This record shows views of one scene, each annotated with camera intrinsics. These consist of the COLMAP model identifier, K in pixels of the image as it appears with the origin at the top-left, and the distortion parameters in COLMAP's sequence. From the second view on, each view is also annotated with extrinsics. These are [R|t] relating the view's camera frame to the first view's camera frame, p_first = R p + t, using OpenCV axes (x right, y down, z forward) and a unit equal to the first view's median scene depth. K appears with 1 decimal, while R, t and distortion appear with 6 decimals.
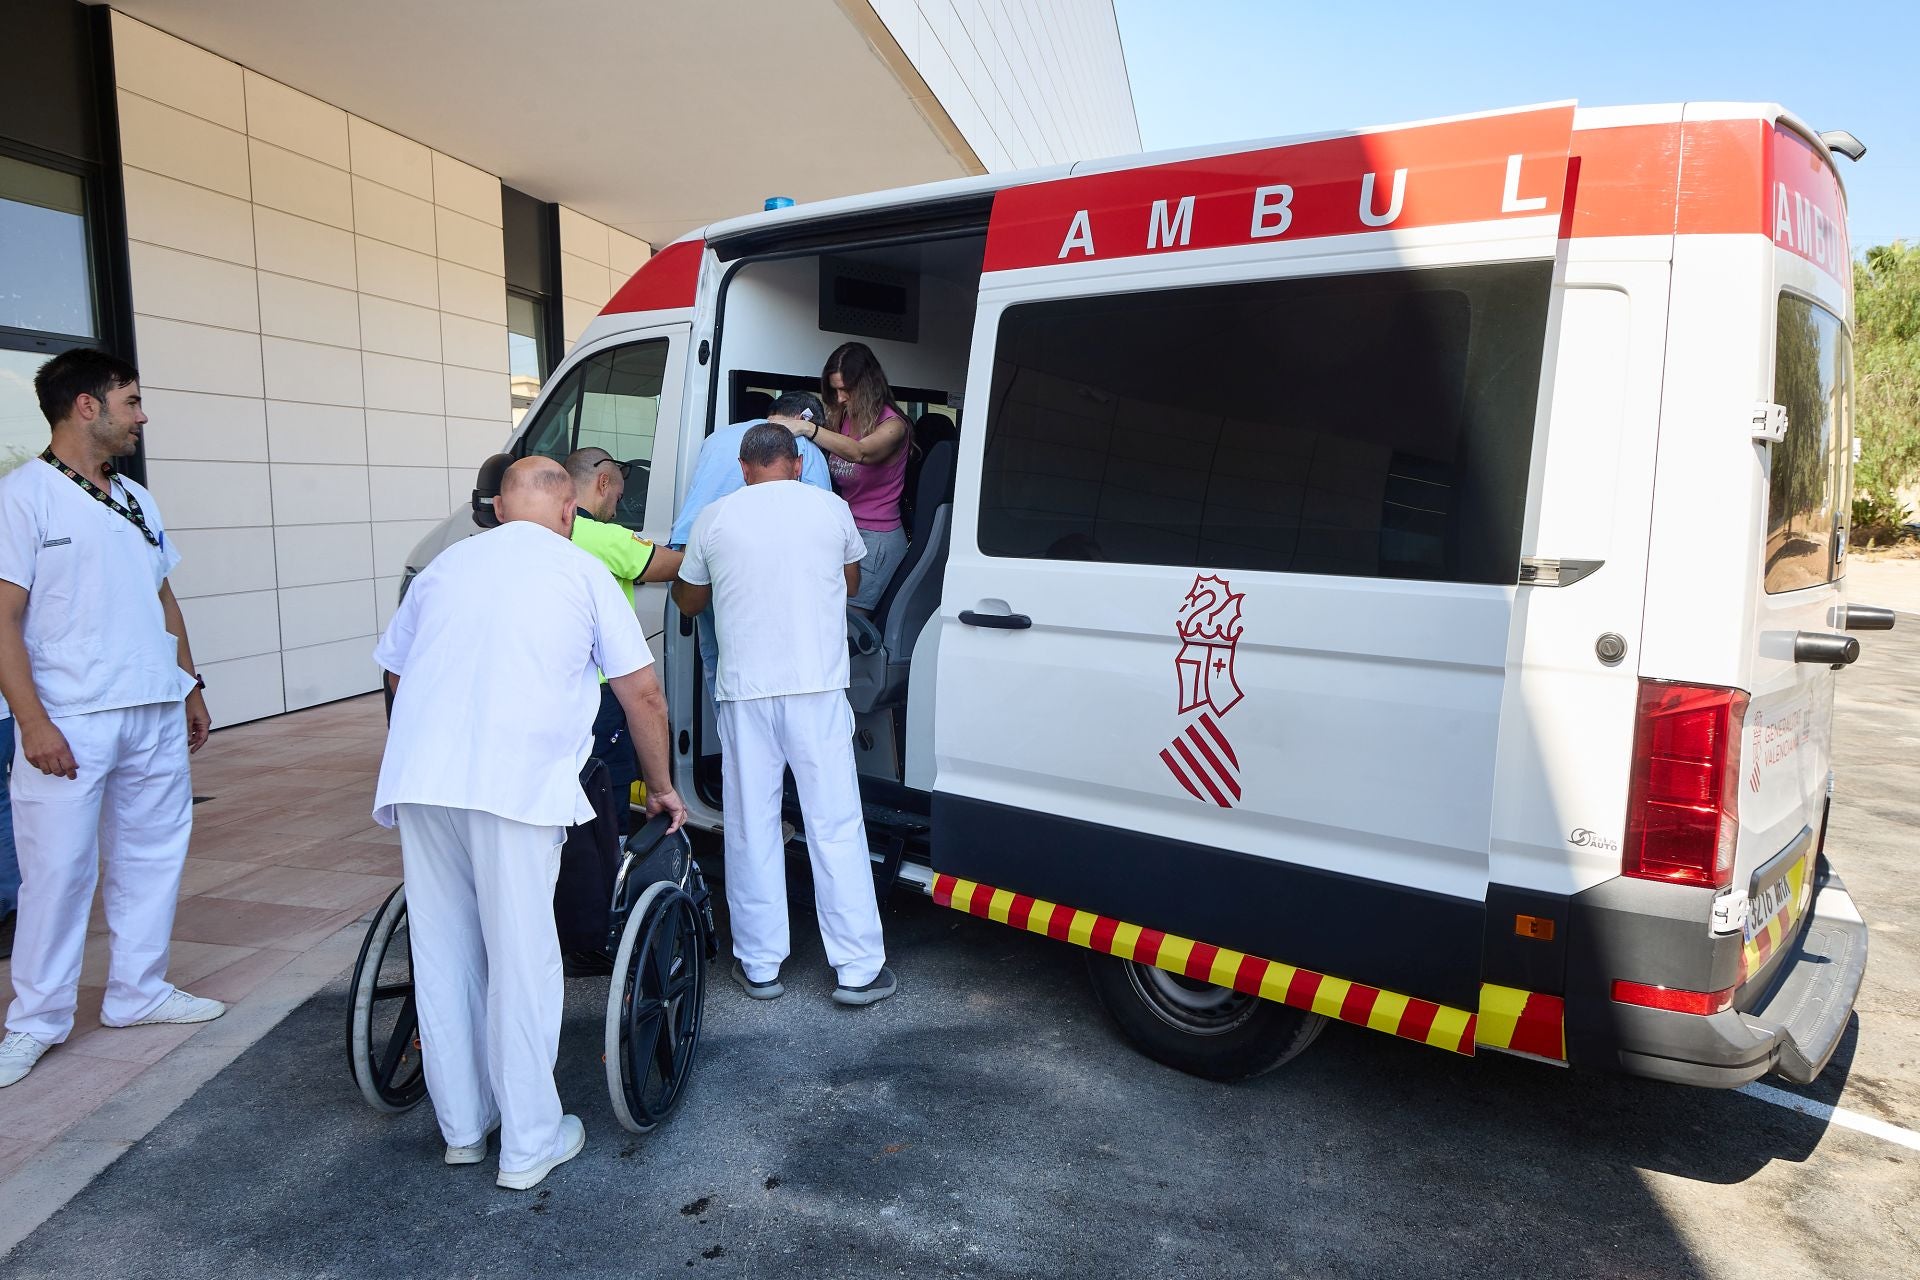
lens RADIAL K [[1319.1, 0, 960.0], [0, 1319.1, 640.0], [0, 0, 1]] dist [0.002338, -0.001317]
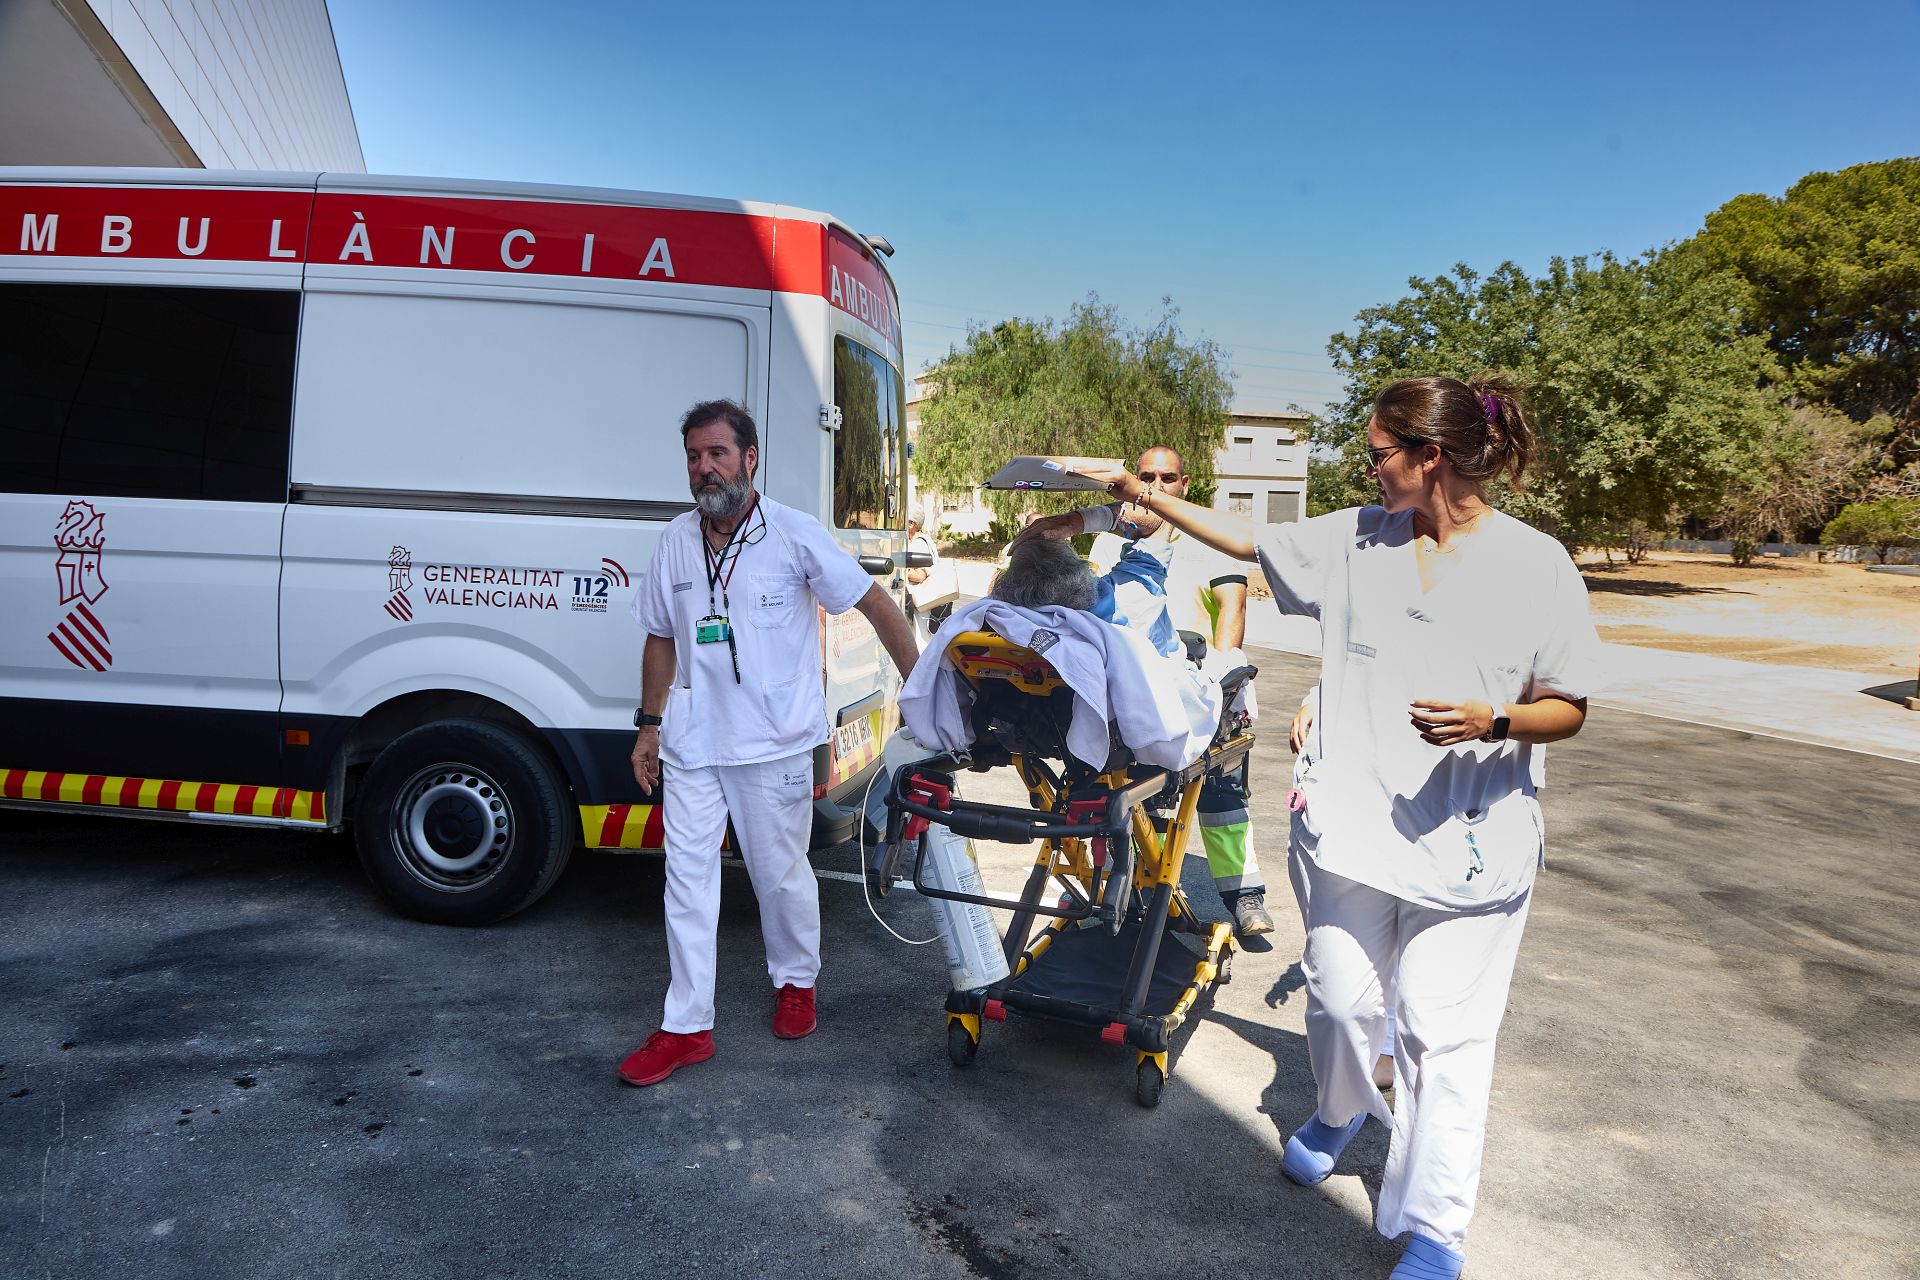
lens RADIAL K [[1319.1, 0, 960.0], [0, 1319.1, 640.0], [0, 0, 1]] dist [0.002338, -0.001317]
pose [[0.848480, -0.029488, 0.528406, -0.081599], [0.038258, 0.999252, -0.005668, 0.101320], [-0.527843, 0.025025, 0.848973, -0.357870]]
